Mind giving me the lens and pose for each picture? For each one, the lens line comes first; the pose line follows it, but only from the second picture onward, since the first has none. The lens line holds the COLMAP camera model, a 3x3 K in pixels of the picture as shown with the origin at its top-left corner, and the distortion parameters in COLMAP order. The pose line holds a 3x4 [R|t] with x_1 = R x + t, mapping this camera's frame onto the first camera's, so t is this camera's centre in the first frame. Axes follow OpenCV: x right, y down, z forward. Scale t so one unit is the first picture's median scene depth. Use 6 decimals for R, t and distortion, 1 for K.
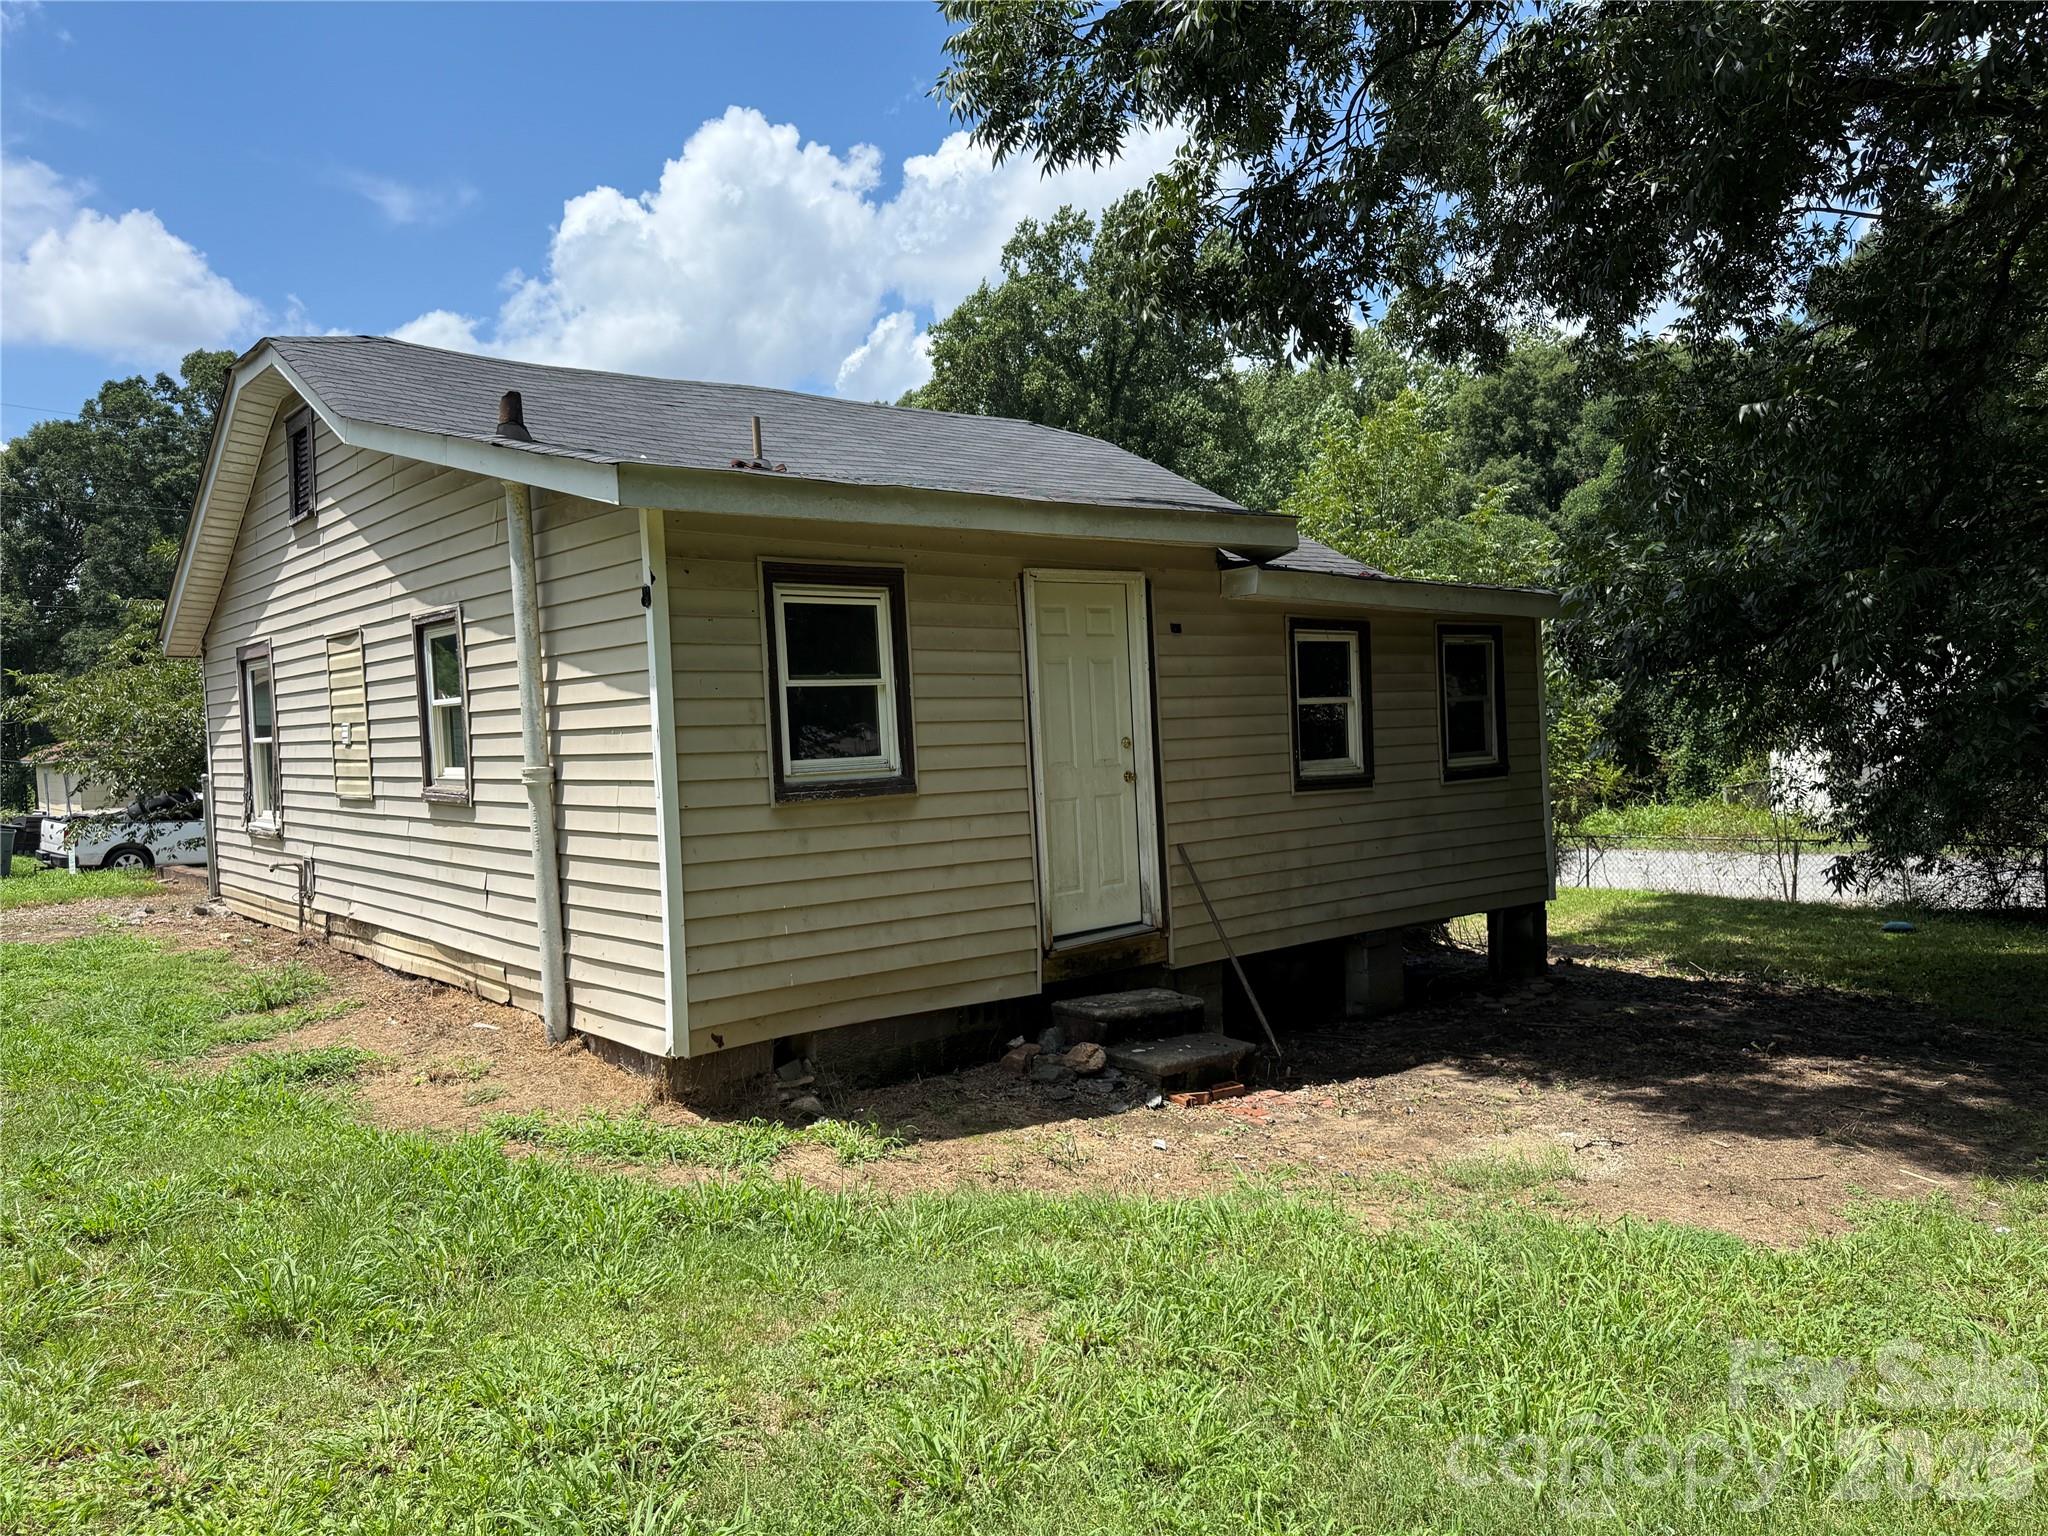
lens RADIAL K [[1445.4, 0, 1024.2], [0, 1445.4, 765.0], [0, 0, 1]] dist [0.037492, -0.000109]
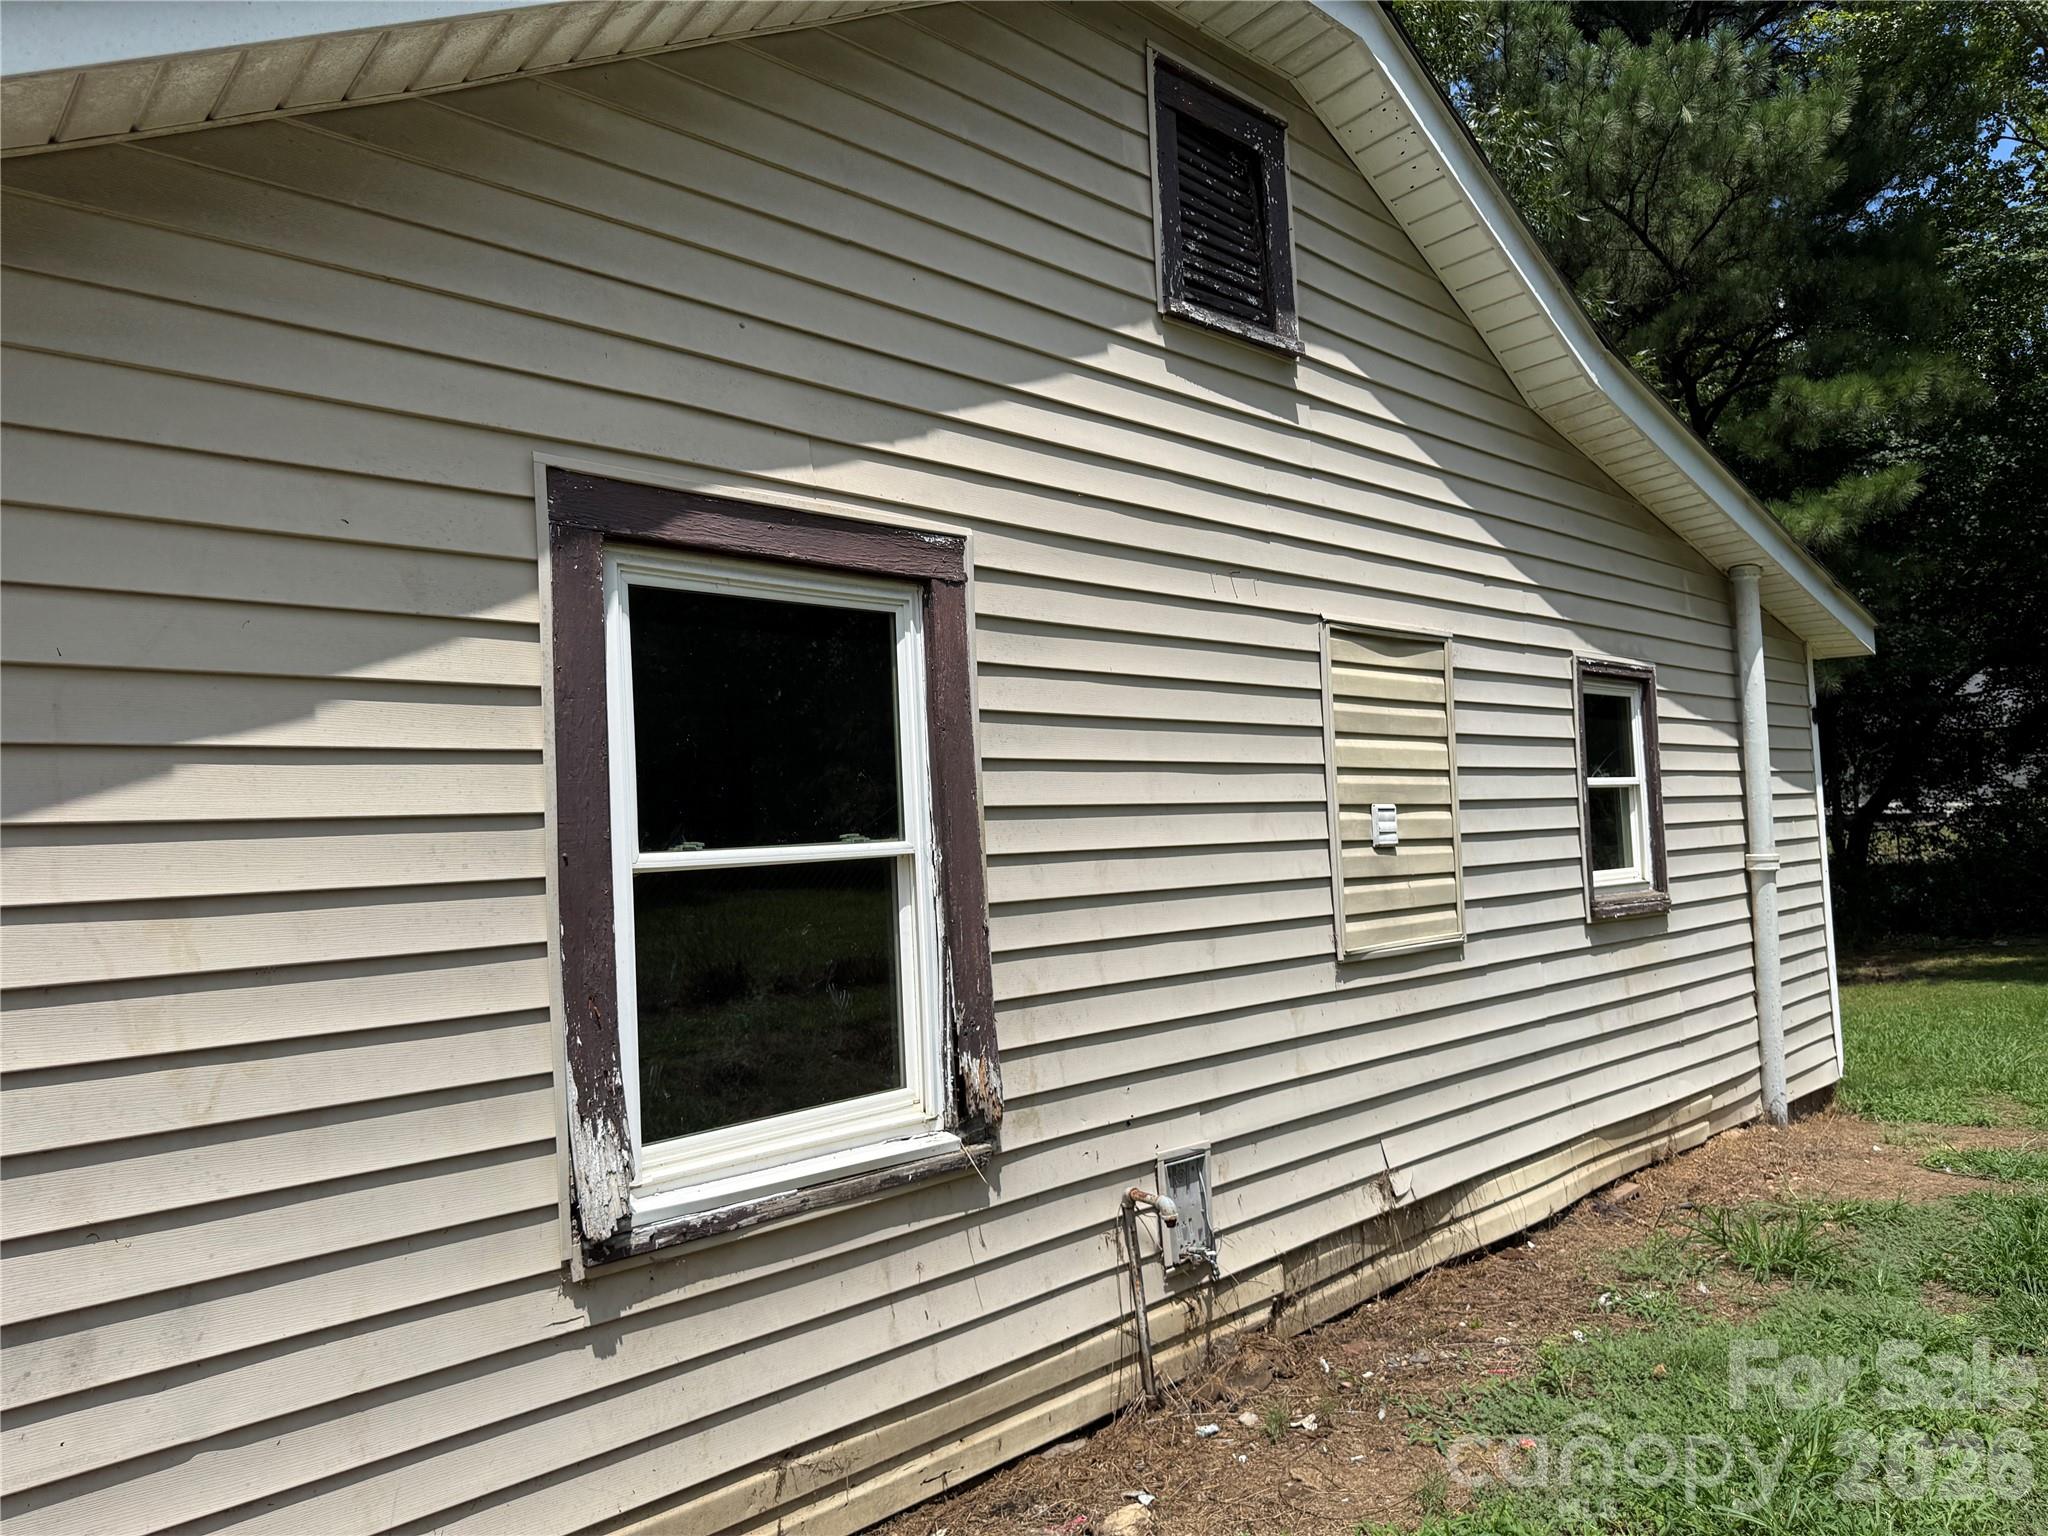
lens RADIAL K [[1445.4, 0, 1025.7], [0, 1445.4, 772.8], [0, 0, 1]] dist [0.037492, -0.000109]
pose [[-0.085378, 0.115415, 0.989641, -1.075496], [0.101349, 0.989122, -0.106611, 0.001806], [-0.991181, 0.091197, -0.096146, 1.321065]]
